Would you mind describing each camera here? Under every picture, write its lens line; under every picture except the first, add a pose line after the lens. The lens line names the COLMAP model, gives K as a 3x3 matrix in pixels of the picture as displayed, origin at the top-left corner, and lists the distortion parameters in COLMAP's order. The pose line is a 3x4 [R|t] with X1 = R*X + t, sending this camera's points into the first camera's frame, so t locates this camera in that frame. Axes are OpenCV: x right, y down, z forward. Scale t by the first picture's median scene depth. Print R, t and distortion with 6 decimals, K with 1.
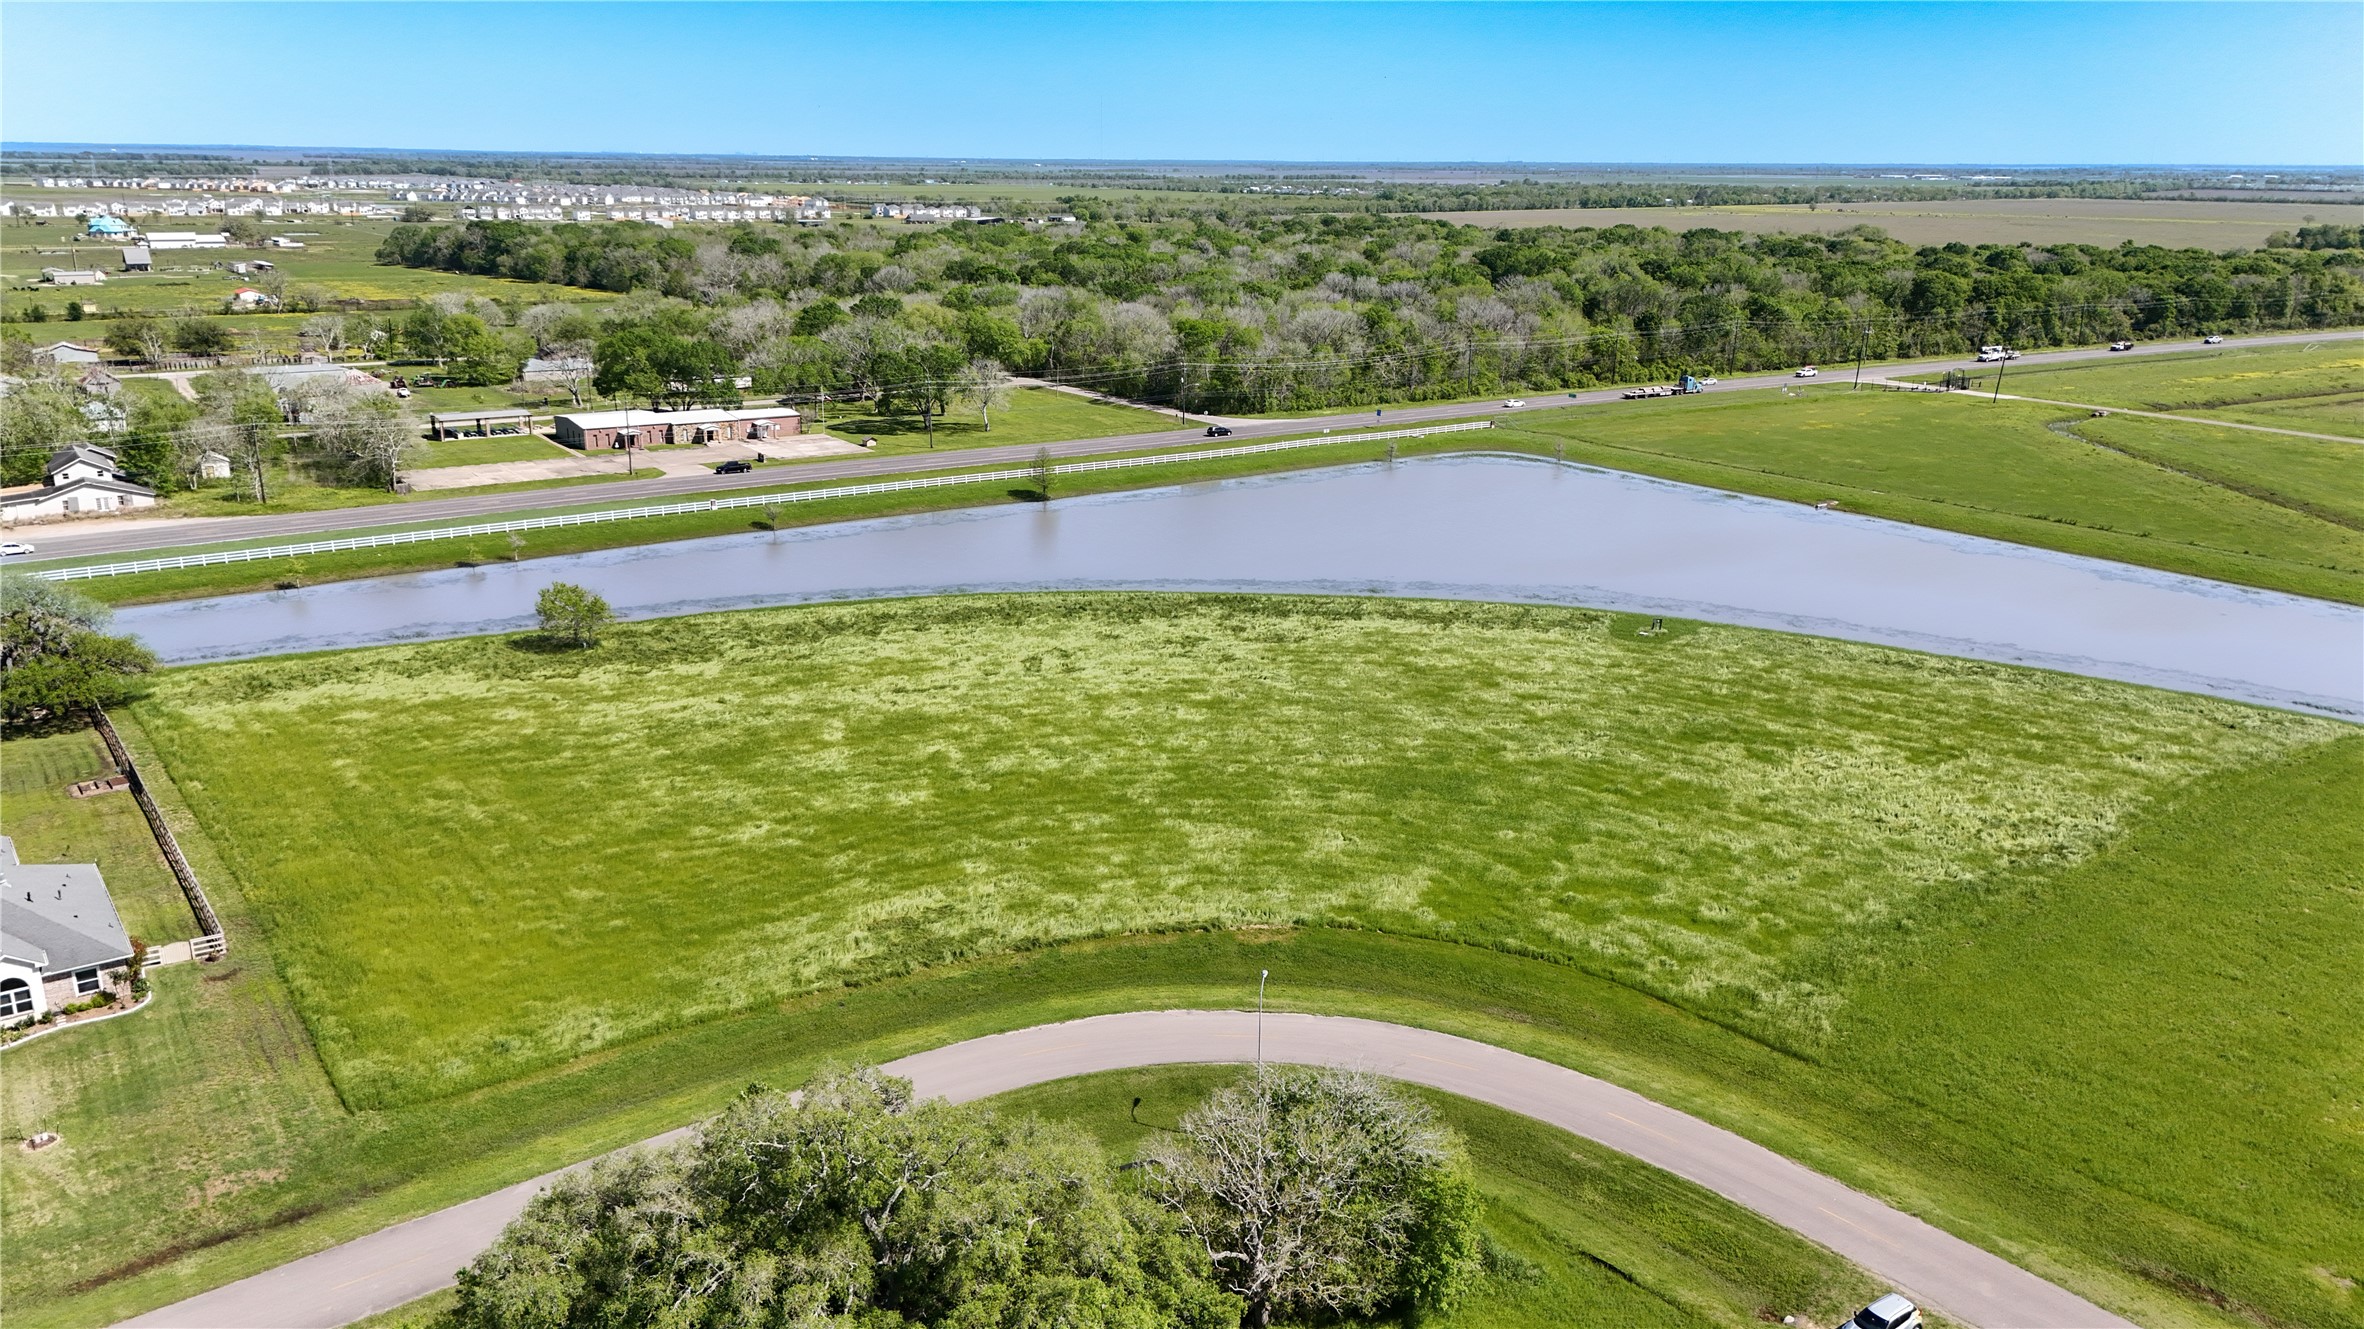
lens RADIAL K [[1730.8, 0, 1182.0], [0, 1730.8, 664.5], [0, 0, 1]] dist [0.078483, -0.073013]
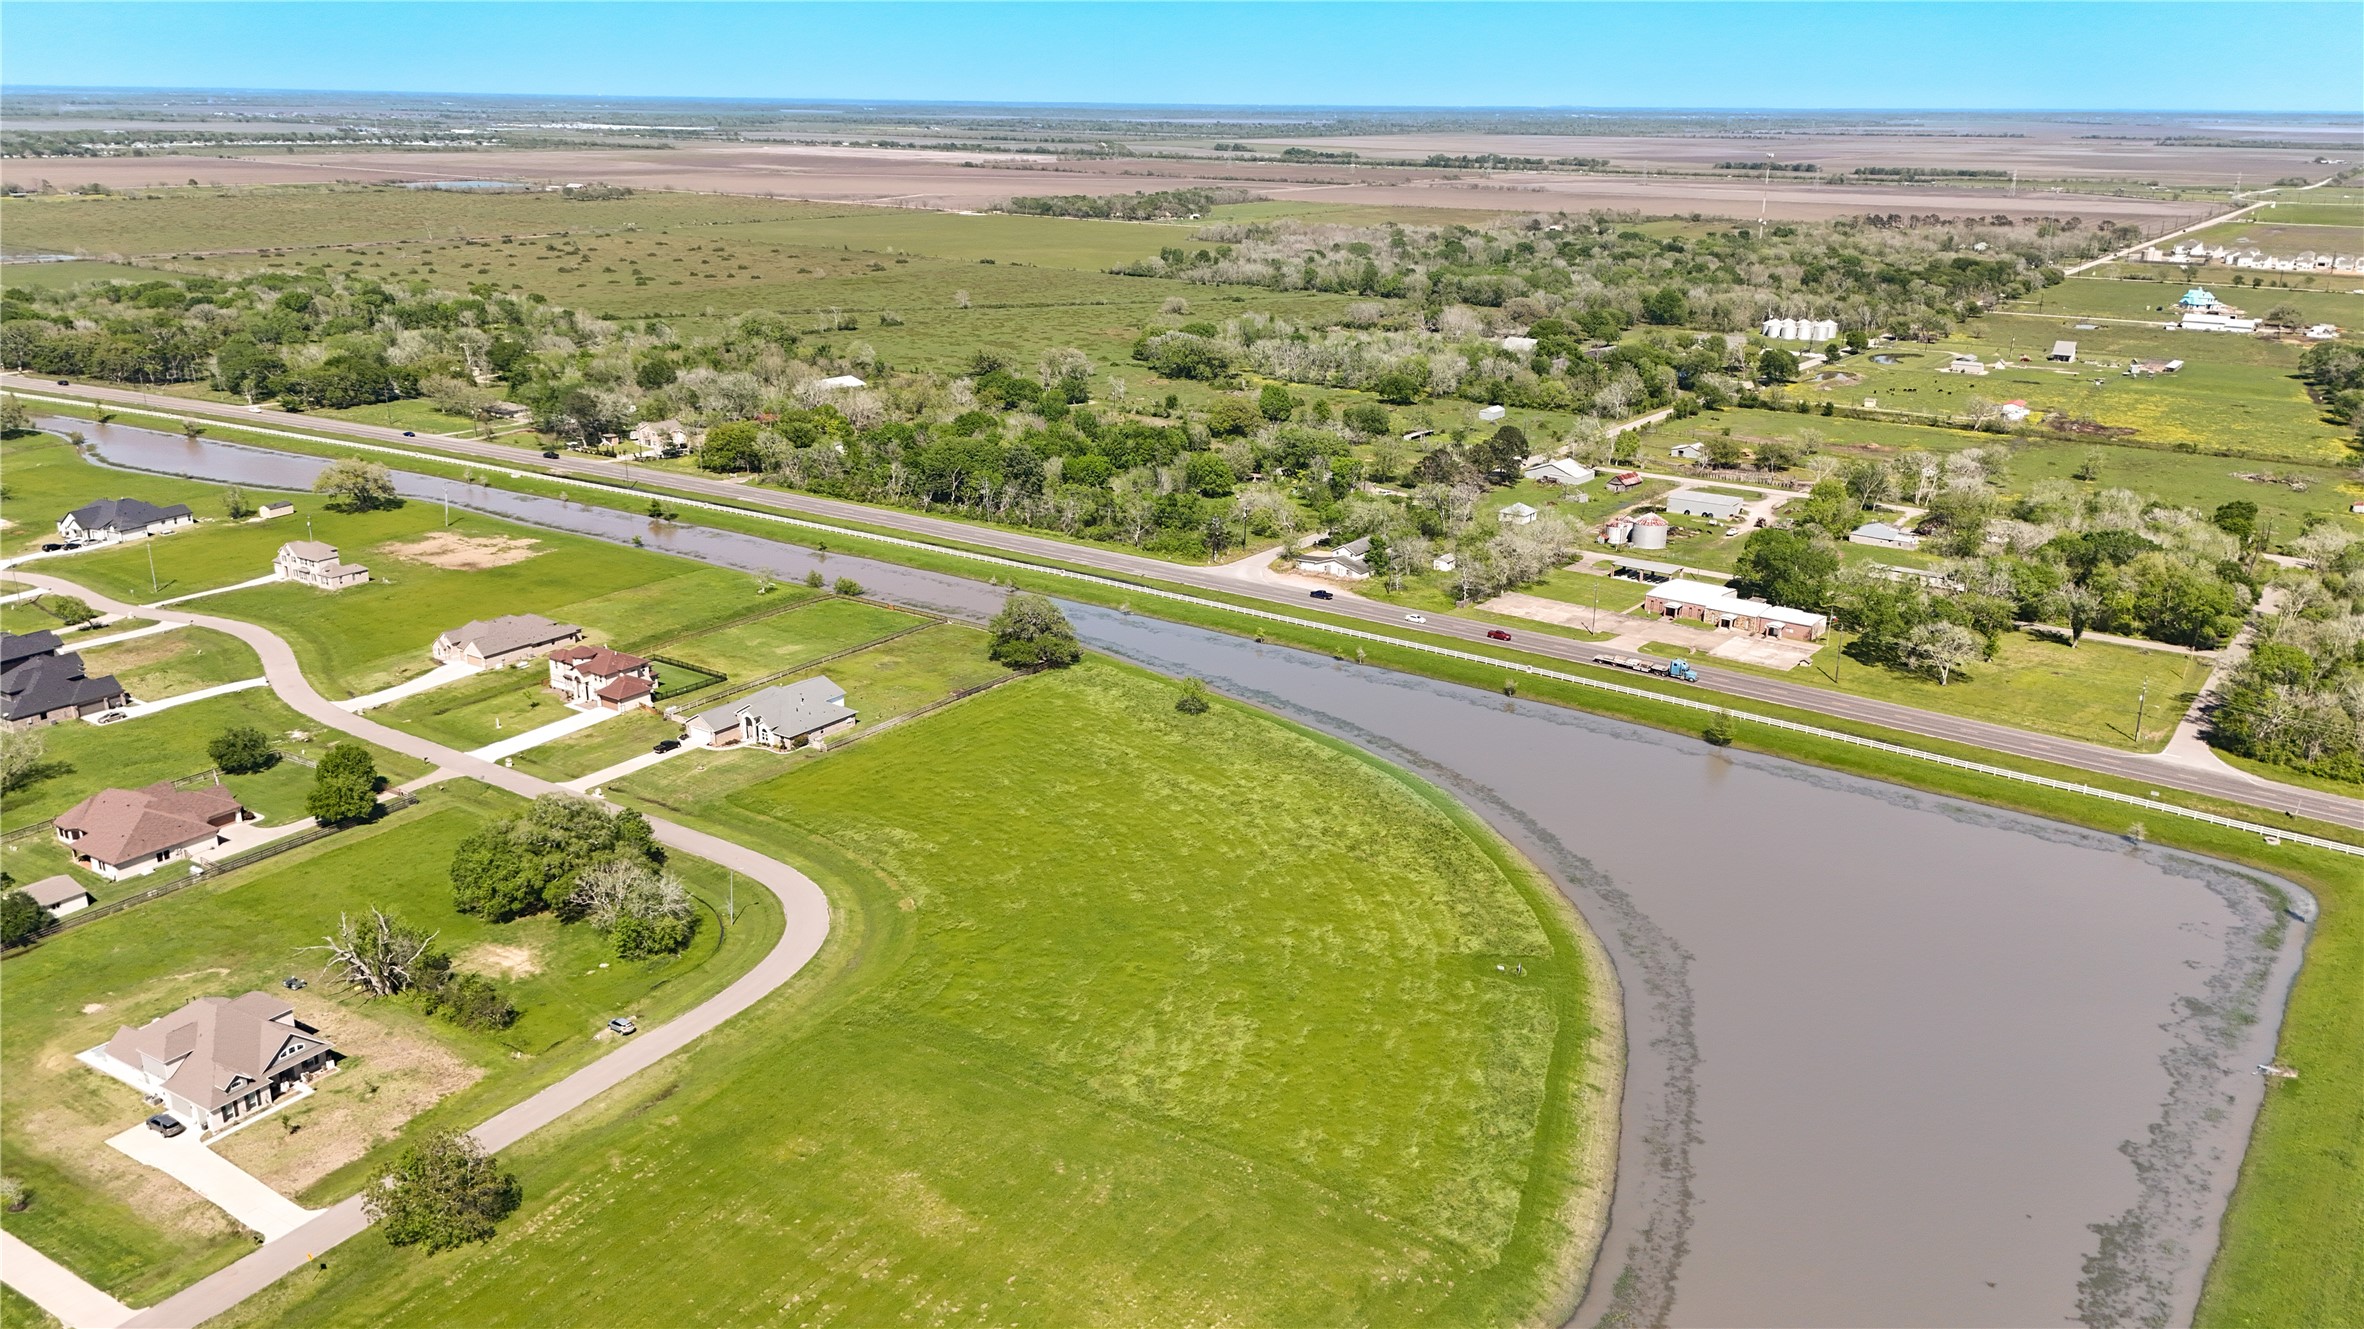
lens RADIAL K [[1730.8, 0, 1182.0], [0, 1730.8, 664.5], [0, 0, 1]] dist [0.078483, -0.073013]
pose [[0.308941, 0.291429, -0.905331, 1.455154], [-0.276207, 0.938363, 0.207808, -0.484489], [0.910091, 0.185859, 0.370393, 0.309153]]
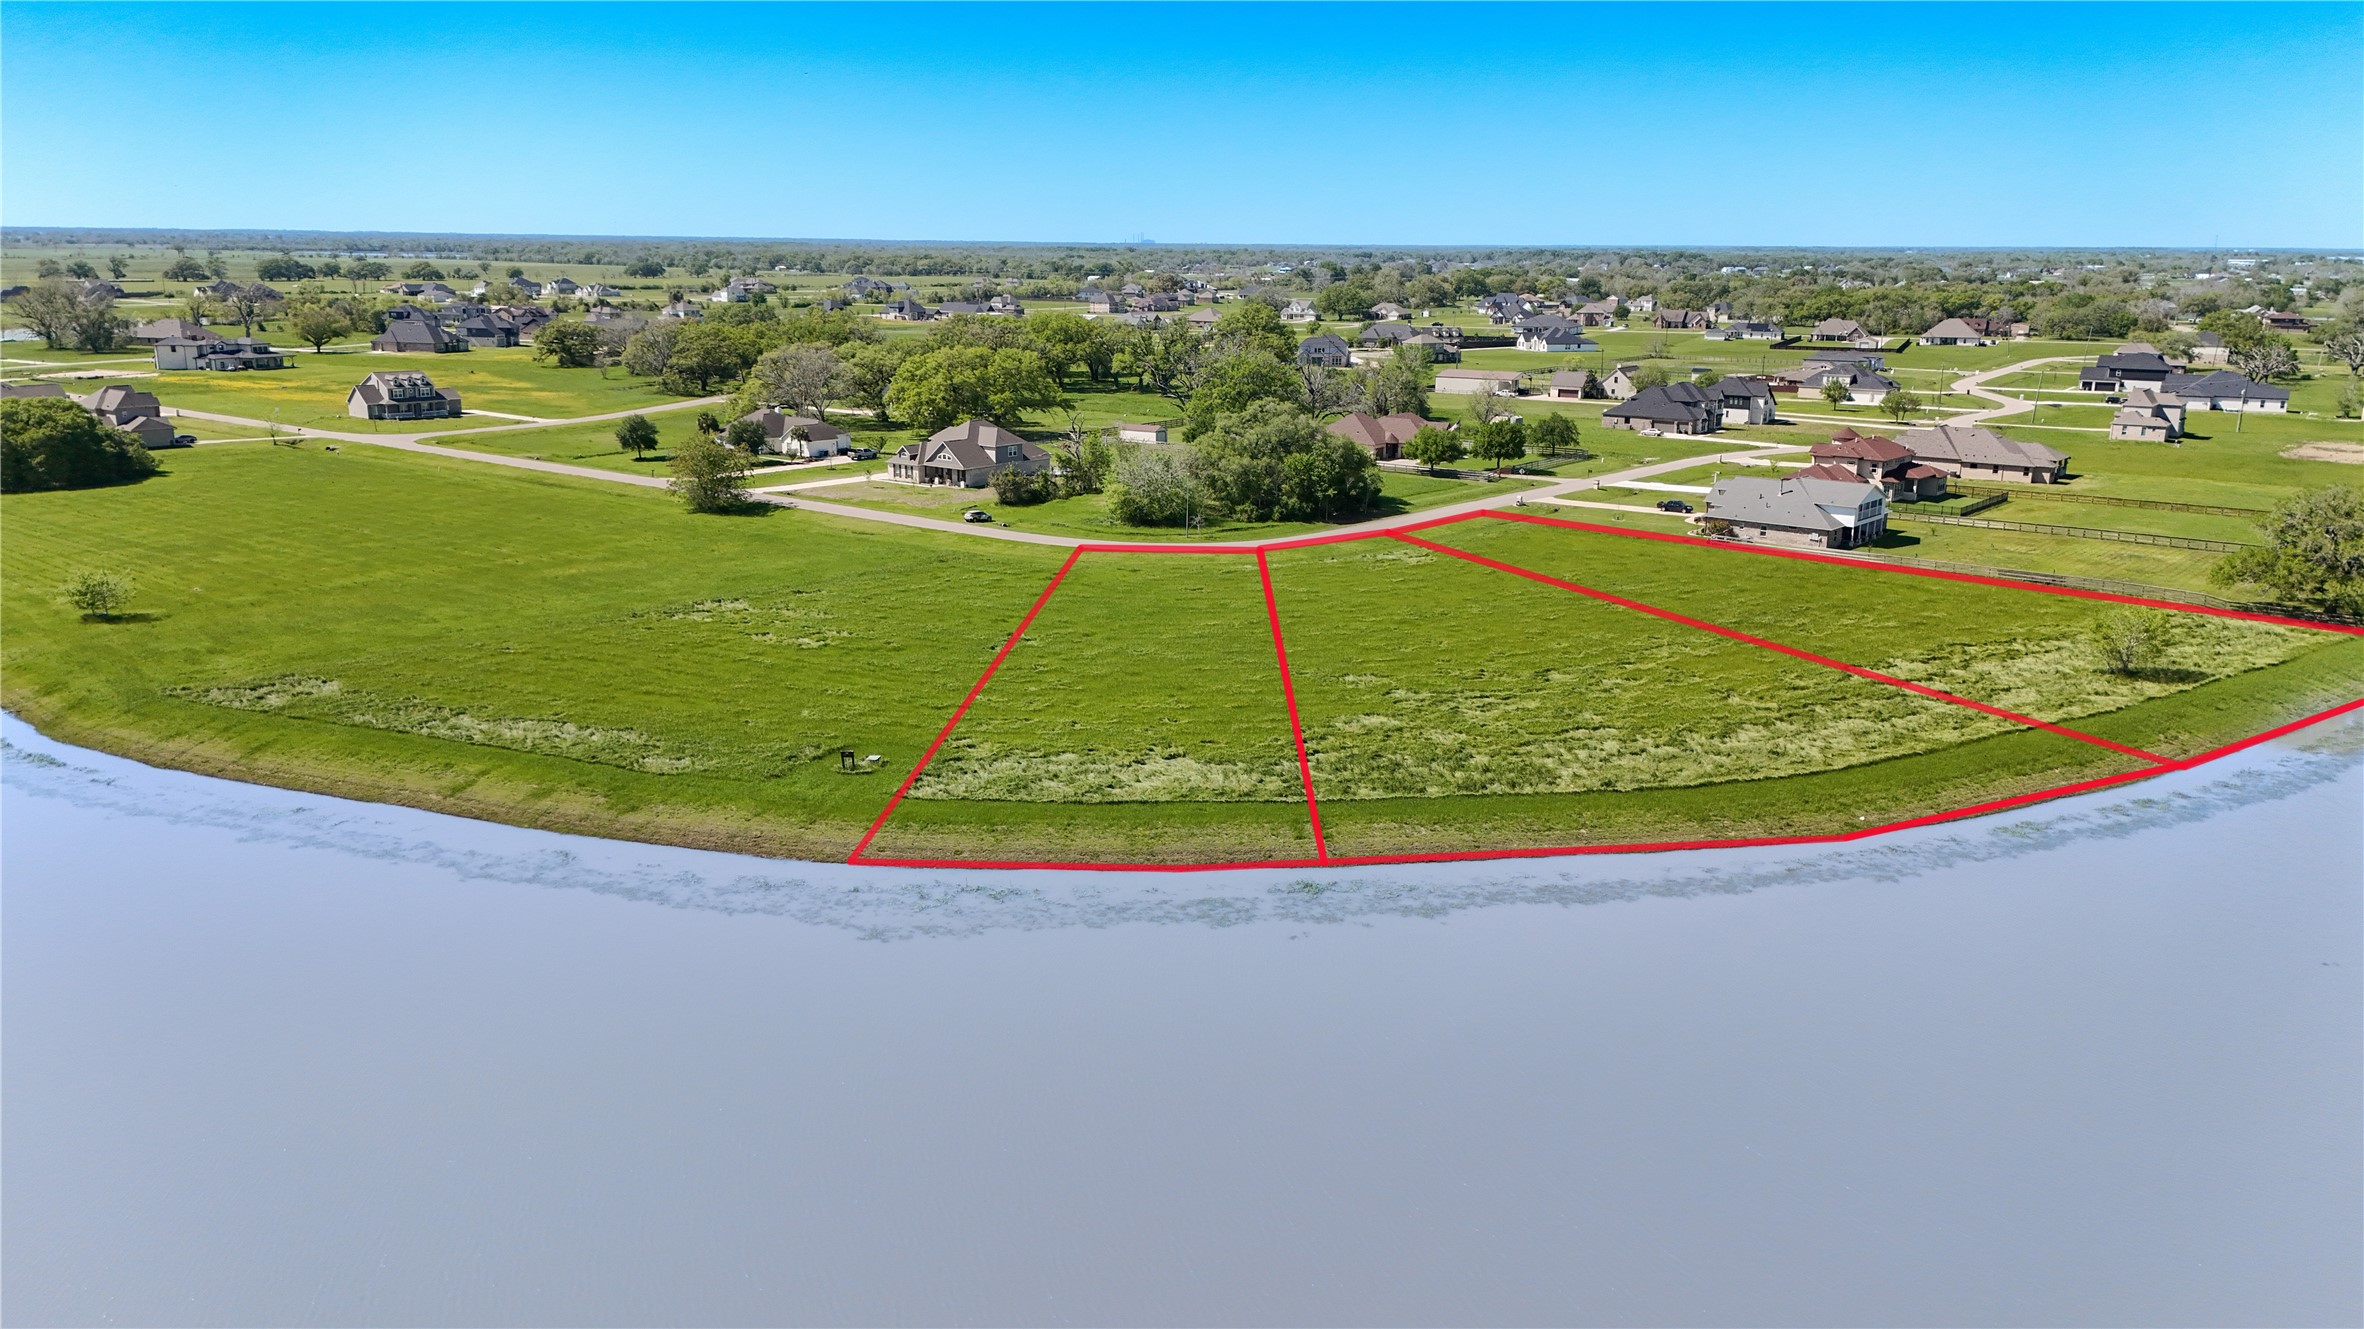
lens RADIAL K [[1730.8, 0, 1182.0], [0, 1730.8, 664.5], [0, 0, 1]] dist [0.078483, -0.073013]
pose [[-0.977150, 0.034078, -0.209800, 0.326198], [-0.075822, 0.866237, 0.493847, -0.451061], [0.198566, 0.498470, -0.843859, 1.796987]]
